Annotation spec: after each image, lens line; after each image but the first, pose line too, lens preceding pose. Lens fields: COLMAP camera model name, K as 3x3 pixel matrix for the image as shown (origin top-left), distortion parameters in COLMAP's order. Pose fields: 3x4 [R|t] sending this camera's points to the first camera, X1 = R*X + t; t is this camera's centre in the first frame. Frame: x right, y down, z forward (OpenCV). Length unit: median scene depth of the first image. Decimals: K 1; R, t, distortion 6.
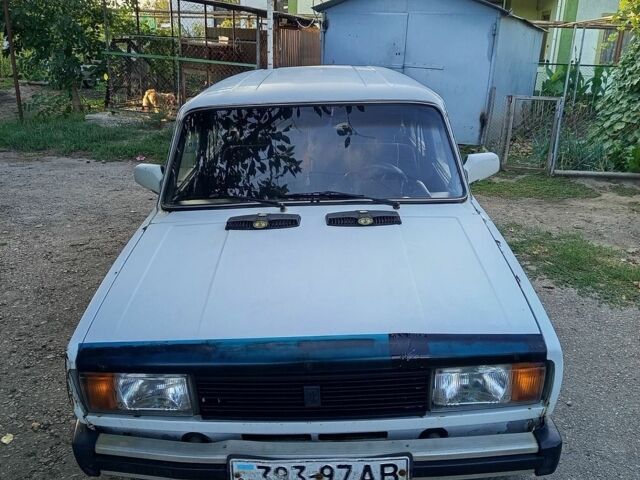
lens RADIAL K [[554.1, 0, 309.5], [0, 554.1, 239.0], [0, 0, 1]] dist [0.002886, -0.005331]
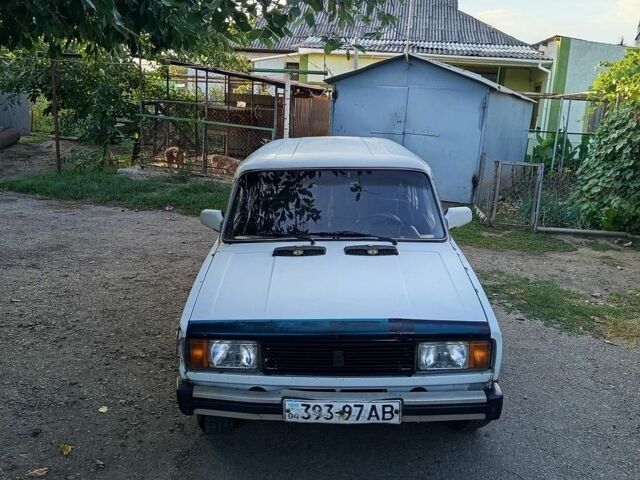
lens RADIAL K [[529.1, 0, 320.0], [0, 529.1, 240.0], [0, 0, 1]] dist [0.000527, 0.000076]
pose [[0.999712, 0.021811, 0.010015, -0.031446], [-0.020777, 0.995378, -0.093755, 0.044087], [-0.012014, 0.093520, 0.995545, -0.226740]]
